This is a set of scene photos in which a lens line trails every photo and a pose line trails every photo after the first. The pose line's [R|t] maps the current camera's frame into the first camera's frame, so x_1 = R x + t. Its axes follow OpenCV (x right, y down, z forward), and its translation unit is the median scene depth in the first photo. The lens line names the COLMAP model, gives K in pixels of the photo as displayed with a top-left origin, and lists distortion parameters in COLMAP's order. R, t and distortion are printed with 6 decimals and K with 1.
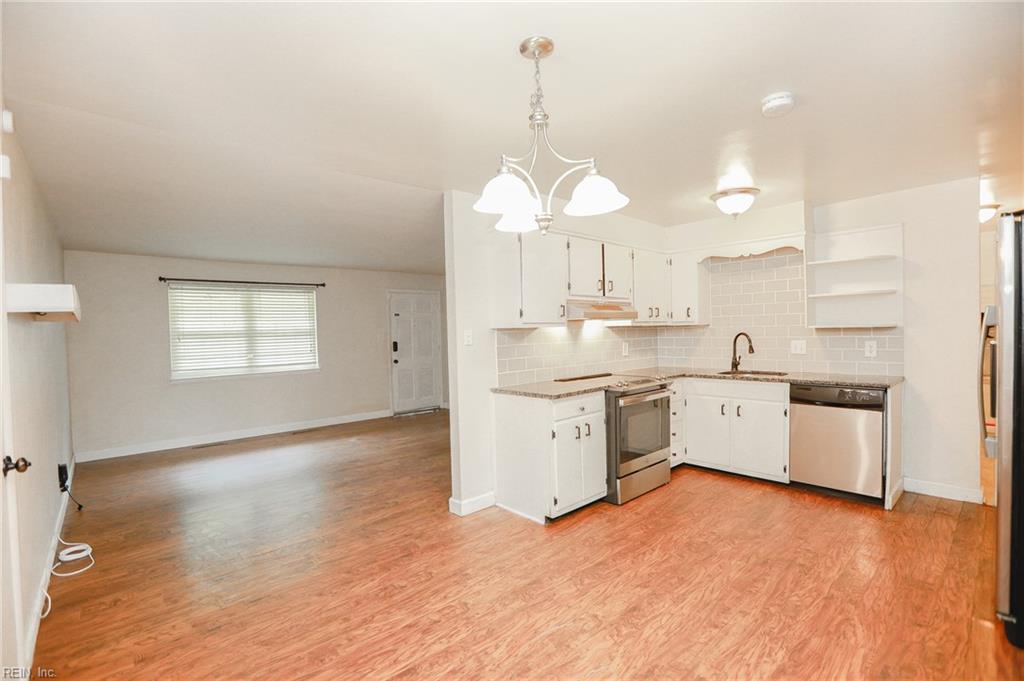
lens RADIAL K [[468.2, 0, 495.0], [0, 468.2, 352.1], [0, 0, 1]] dist [-0.044170, 0.012663]
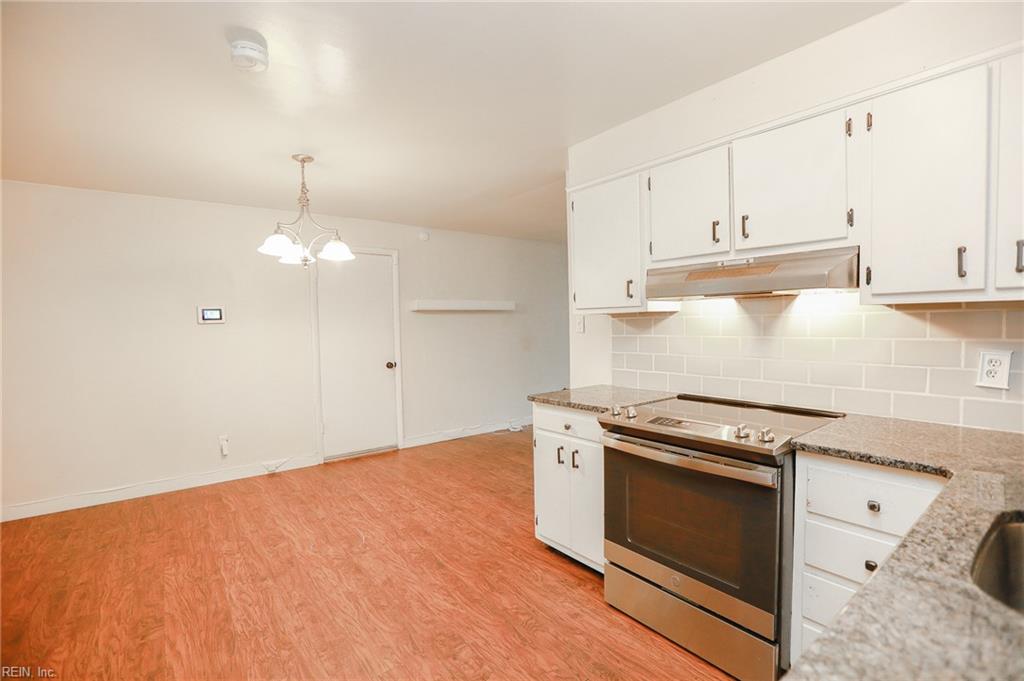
lens RADIAL K [[468.2, 0, 519.2], [0, 468.2, 350.4], [0, 0, 1]] dist [-0.044170, 0.012663]
pose [[-0.060489, 0.082549, -0.994750, 0.842520], [-0.020362, 0.996265, 0.083913, -0.053407], [0.997961, 0.025331, -0.058582, 0.894011]]
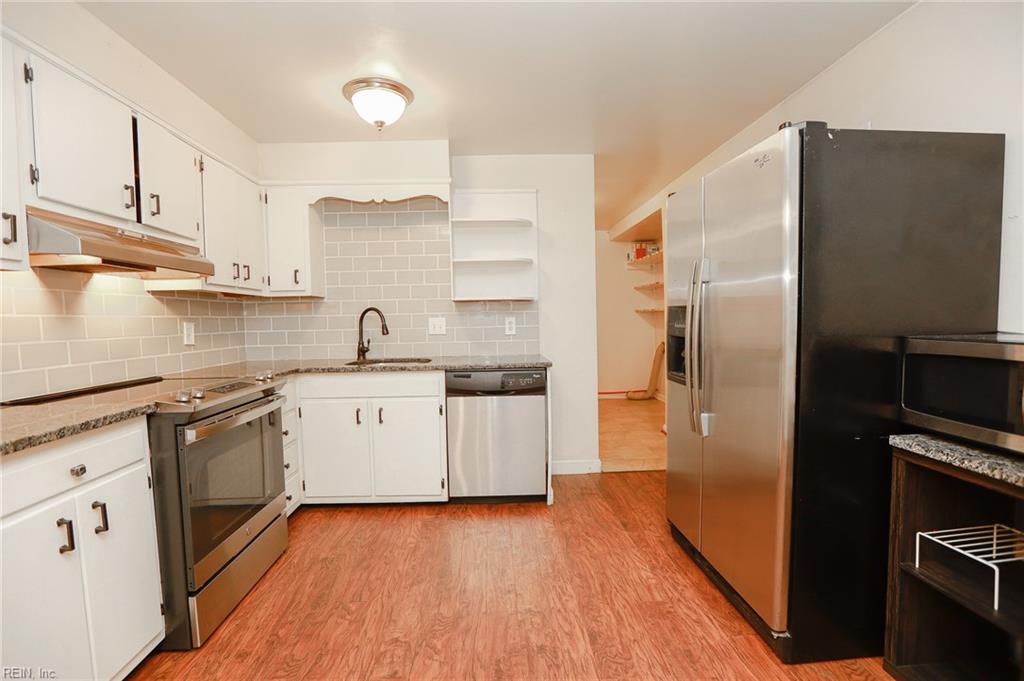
lens RADIAL K [[468.2, 0, 515.4], [0, 468.2, 342.5], [0, 0, 1]] dist [-0.044170, 0.012663]
pose [[0.616157, -0.025330, 0.787216, 0.106889], [0.036363, 0.999332, 0.003694, 0.023334], [-0.786784, 0.026349, 0.616666, 0.438293]]
